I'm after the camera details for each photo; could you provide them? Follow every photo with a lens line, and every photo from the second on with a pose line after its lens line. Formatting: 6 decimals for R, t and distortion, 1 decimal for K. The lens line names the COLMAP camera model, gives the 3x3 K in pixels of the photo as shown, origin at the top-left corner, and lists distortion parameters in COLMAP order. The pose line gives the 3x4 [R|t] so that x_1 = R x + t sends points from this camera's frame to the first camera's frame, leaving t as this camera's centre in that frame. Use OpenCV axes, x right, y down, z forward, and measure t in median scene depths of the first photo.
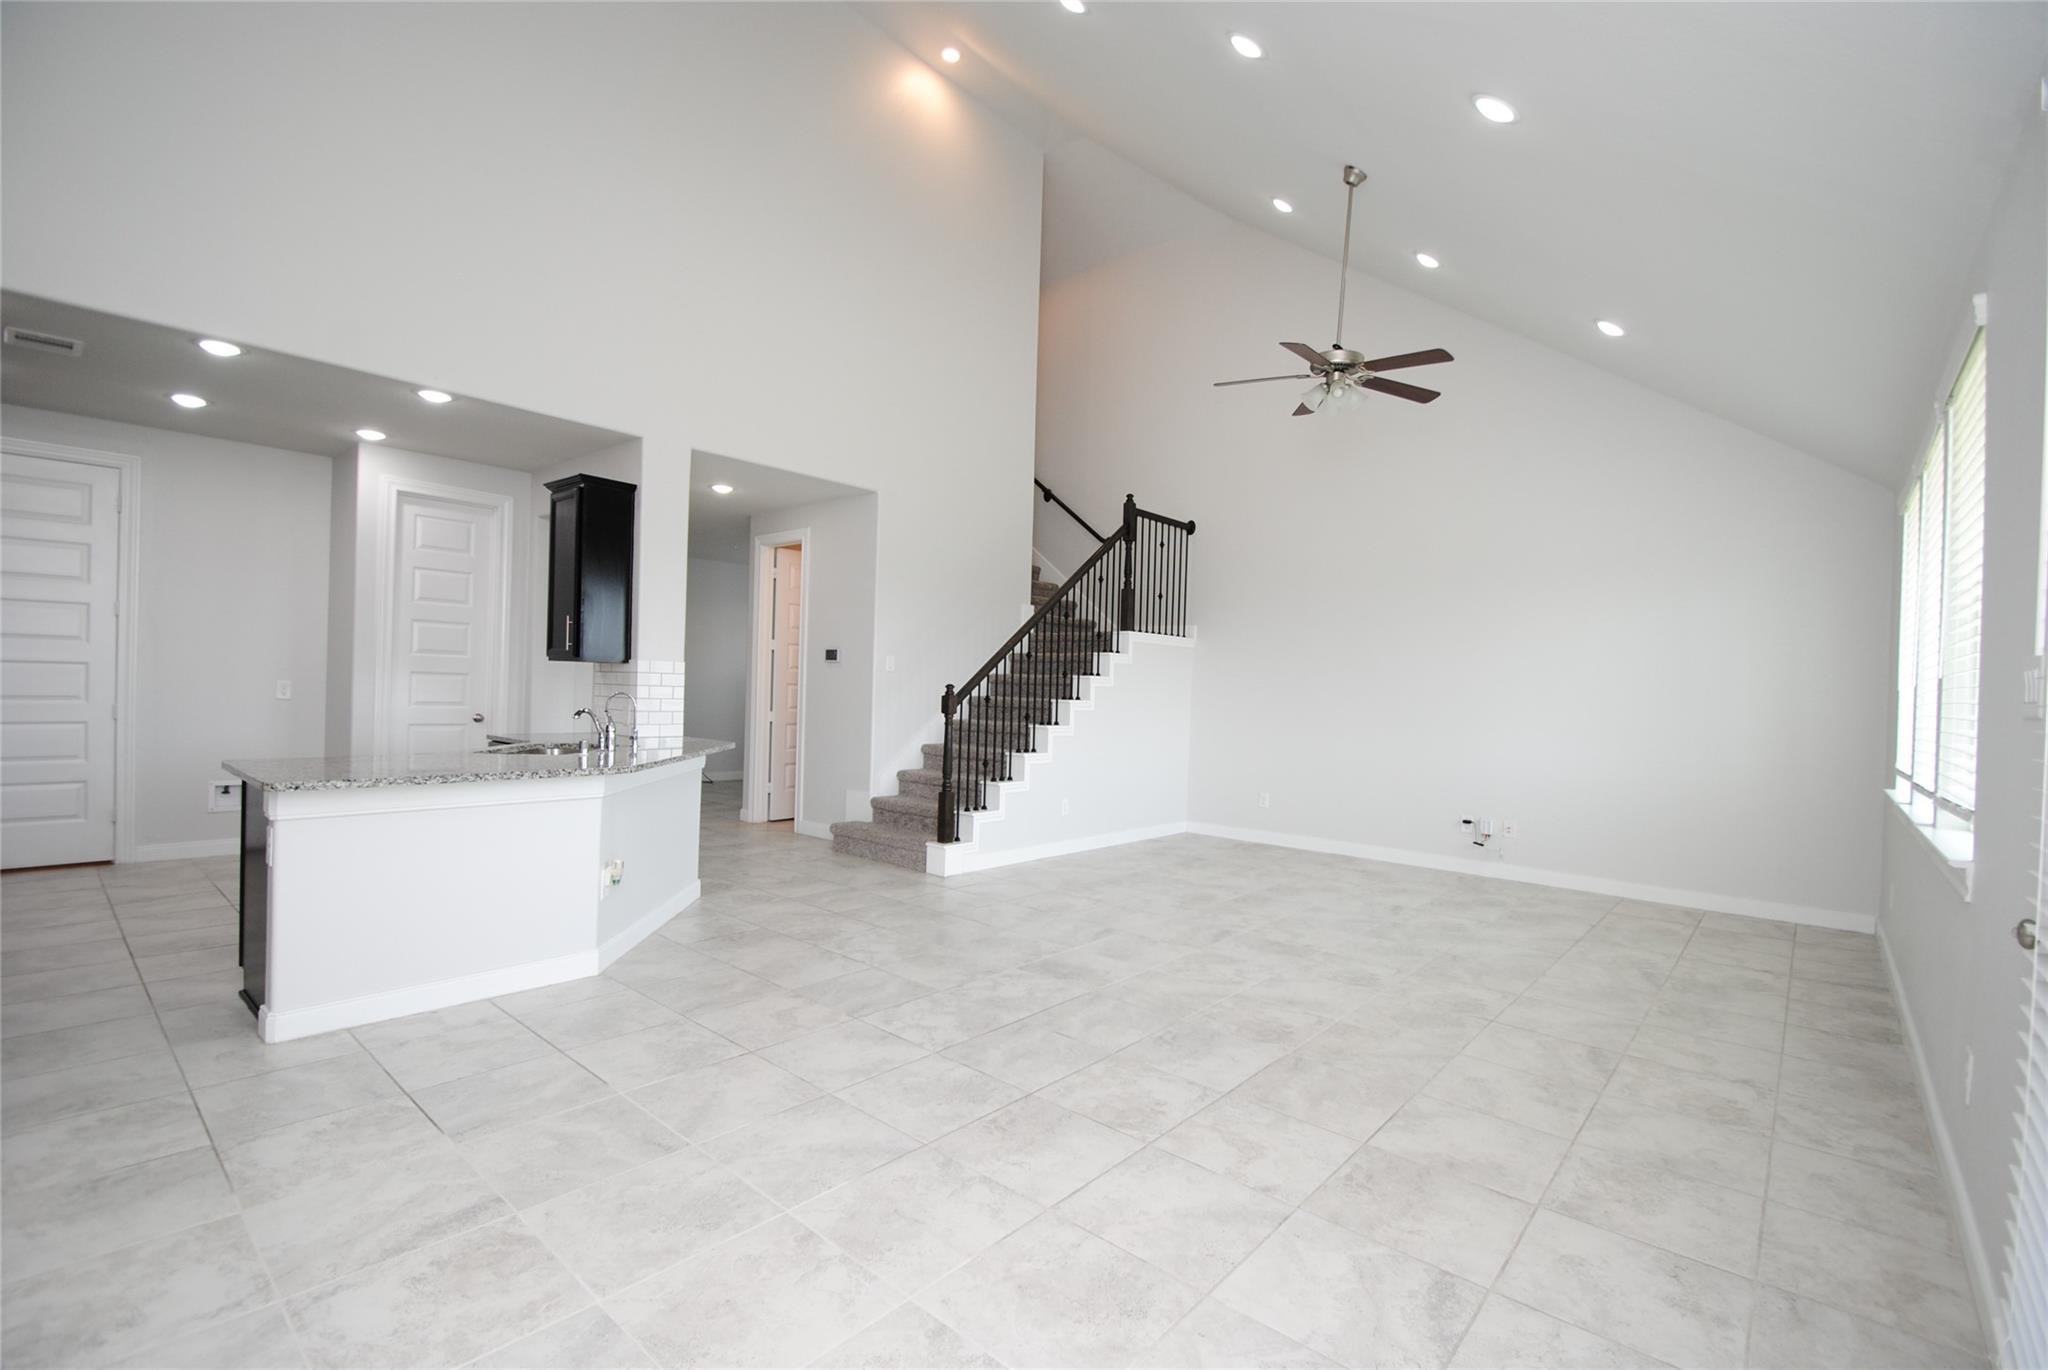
lens RADIAL K [[898.6, 0, 1034.7], [0, 898.6, 693.0], [0, 0, 1]] dist [0.017462, -0.017444]
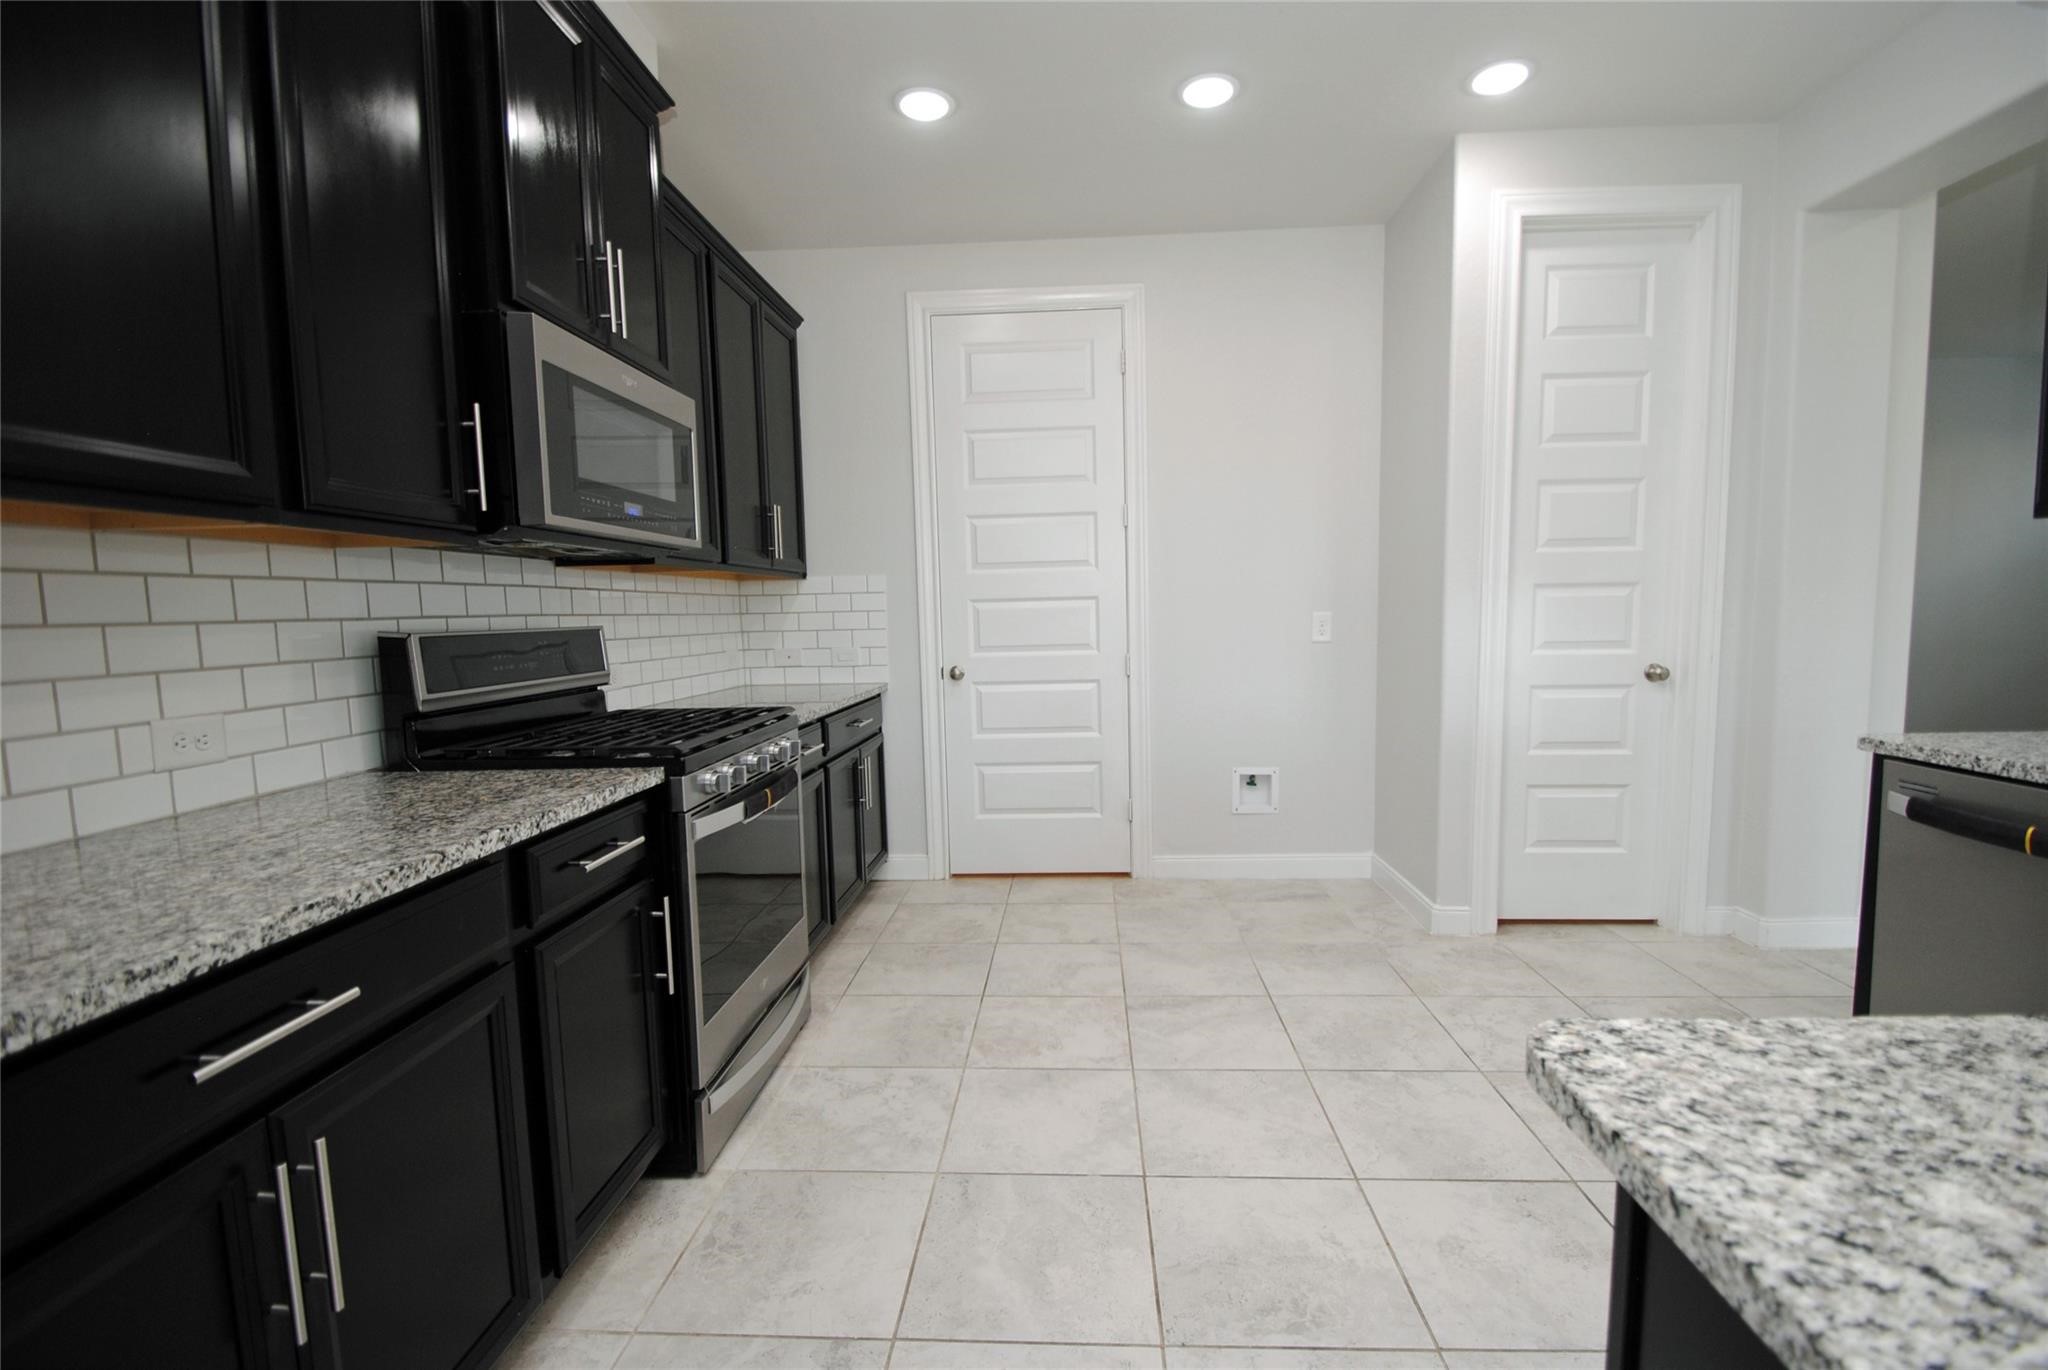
lens RADIAL K [[899.6, 0, 1036.1], [0, 899.6, 694.0], [0, 0, 1]] dist [0.010813, -0.016819]
pose [[0.618375, 0.031014, -0.785271, -0.471683], [0.033768, 0.997250, 0.065978, -0.005100], [0.785158, -0.067316, 0.615626, 0.465987]]
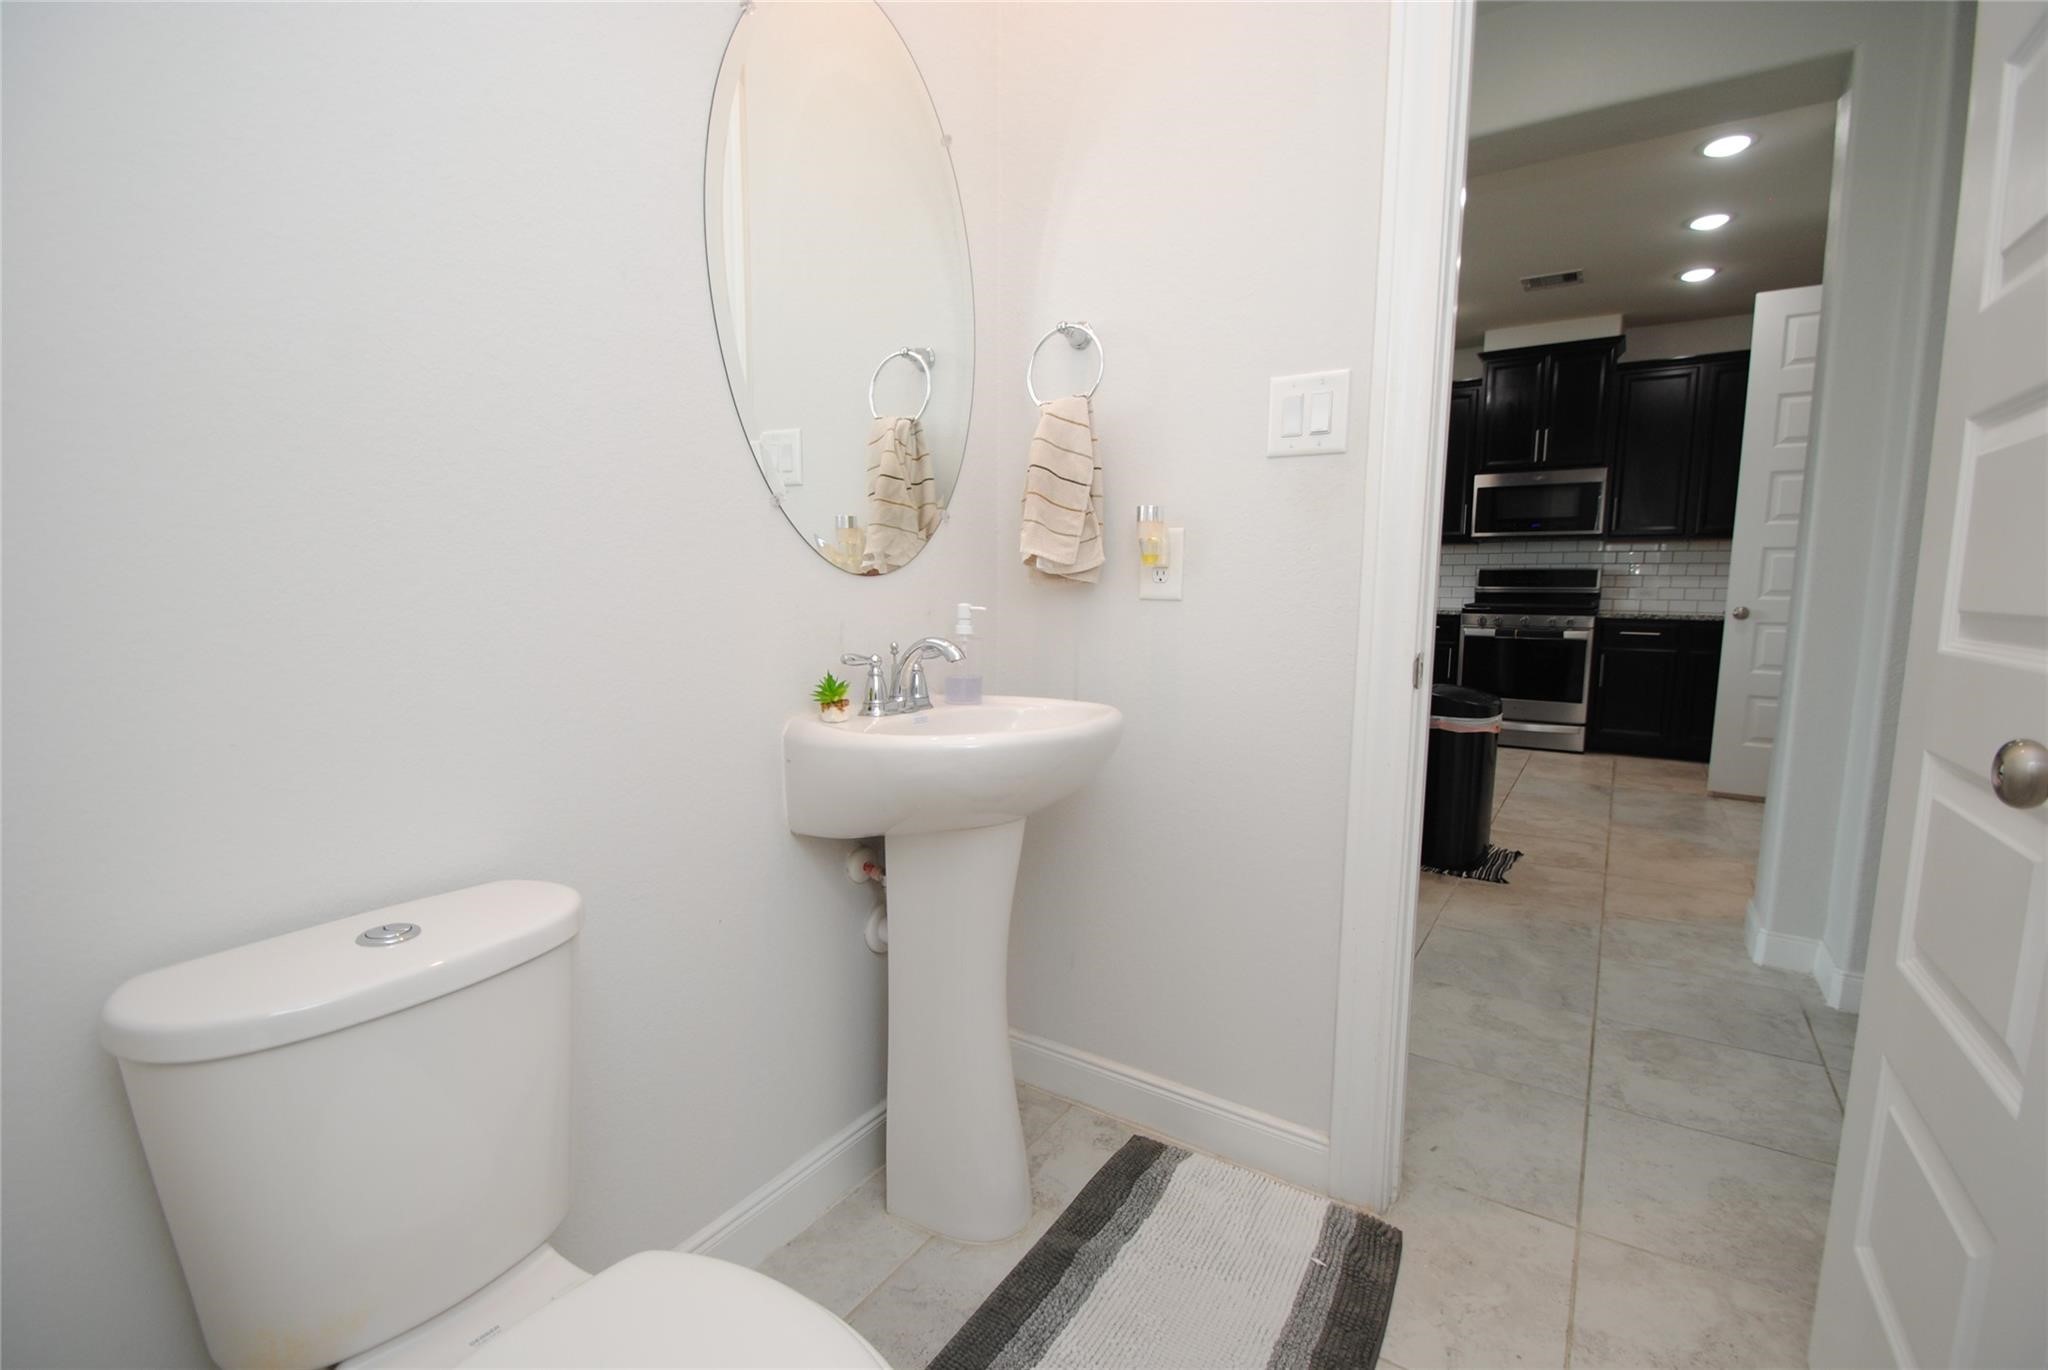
lens RADIAL K [[898.6, 0, 1034.7], [0, 898.6, 693.0], [0, 0, 1]] dist [0.017462, -0.017444]
pose [[-0.989238, -0.017225, -0.145298, -0.176305], [-0.036023, 0.991151, 0.127761, 0.015751], [0.141812, 0.131620, -0.981104, 1.472587]]
